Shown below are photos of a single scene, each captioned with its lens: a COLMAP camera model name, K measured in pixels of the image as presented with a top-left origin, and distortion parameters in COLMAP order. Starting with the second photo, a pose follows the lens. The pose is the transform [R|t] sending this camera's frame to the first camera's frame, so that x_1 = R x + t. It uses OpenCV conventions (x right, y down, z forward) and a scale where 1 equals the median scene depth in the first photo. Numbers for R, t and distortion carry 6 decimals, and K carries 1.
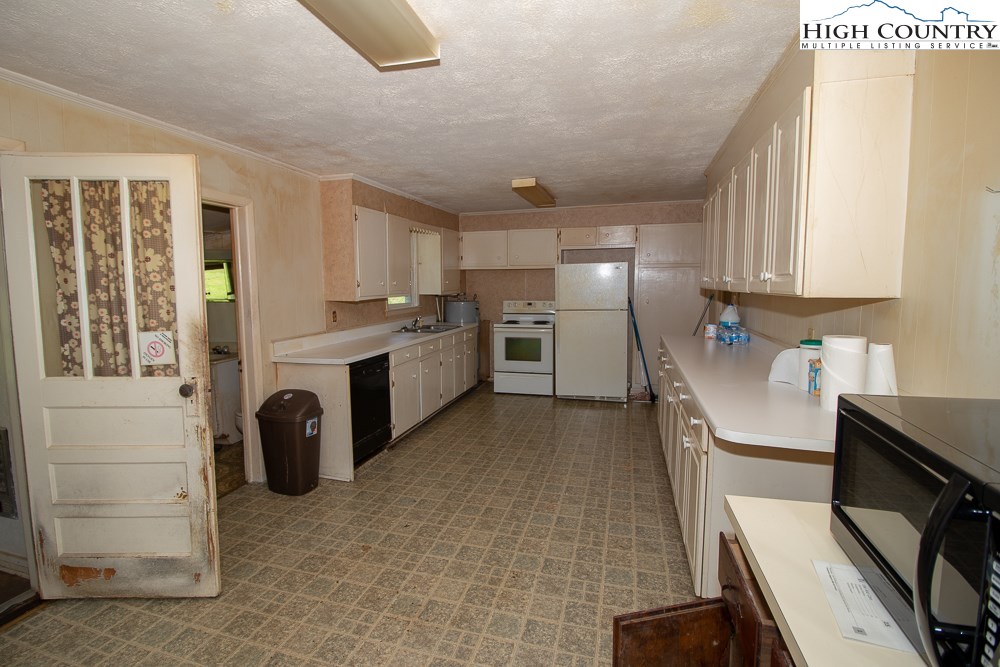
lens RADIAL K [[466.7, 0, 487.7], [0, 466.7, 325.5], [0, 0, 1]] dist [-0.012751, -0.000967]
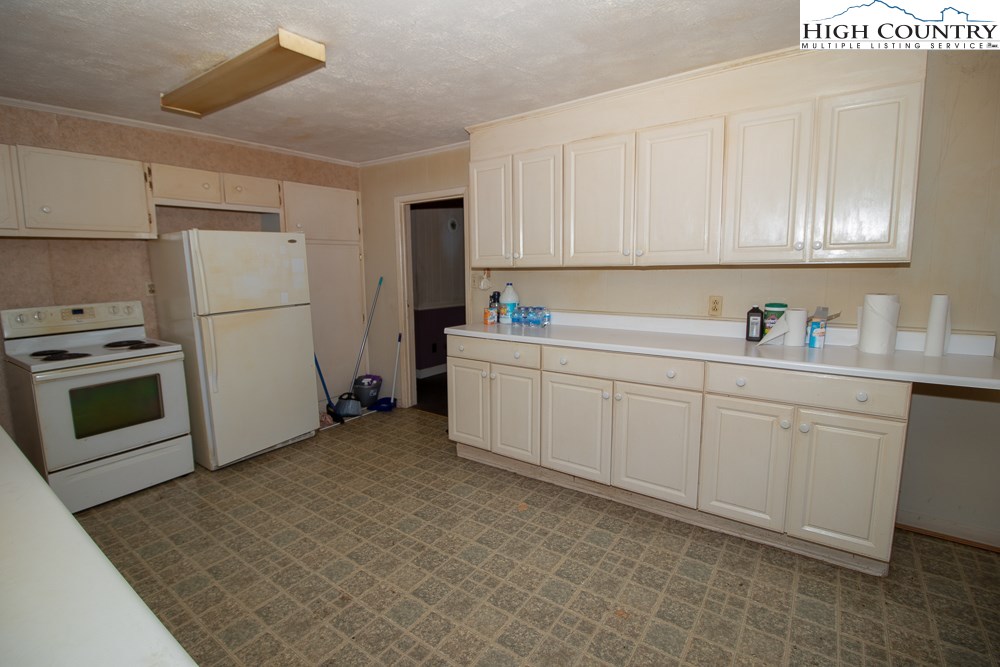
lens RADIAL K [[466.7, 0, 487.7], [0, 466.7, 325.5], [0, 0, 1]] dist [-0.012751, -0.000967]
pose [[0.335691, -0.128495, 0.933167, -0.459861], [0.103213, 0.989705, 0.099151, -0.075221], [-0.936300, 0.063031, 0.345498, 0.936225]]
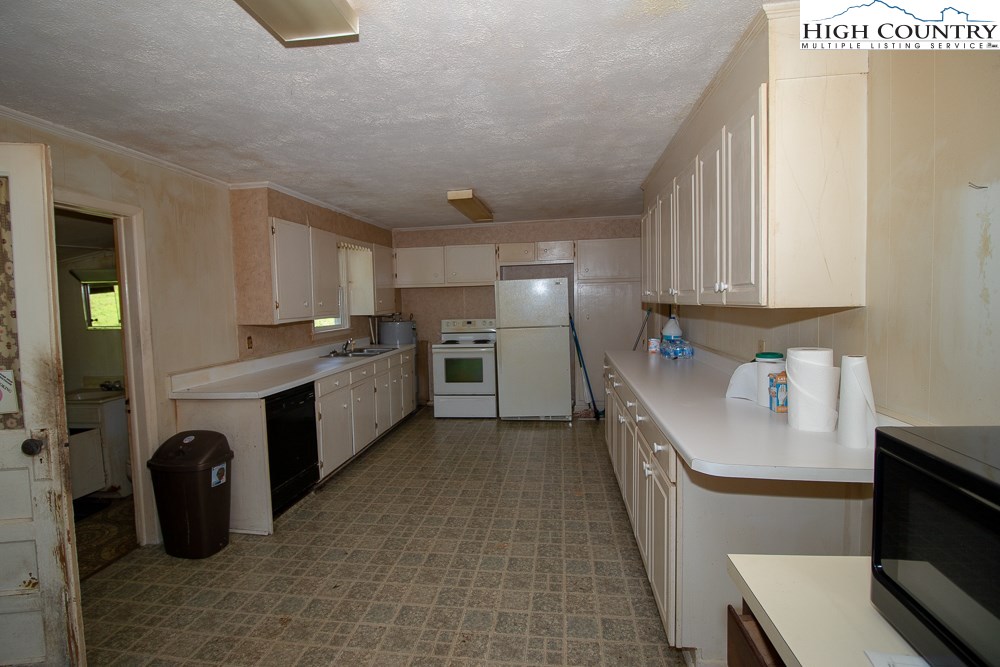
lens RADIAL K [[466.7, 0, 487.7], [0, 466.7, 325.5], [0, 0, 1]] dist [-0.012751, -0.000967]
pose [[0.990878, -0.026746, 0.132080, 0.001742], [0.032008, 0.998769, -0.037881, -0.005166], [-0.130904, 0.041763, 0.990515, 0.093250]]
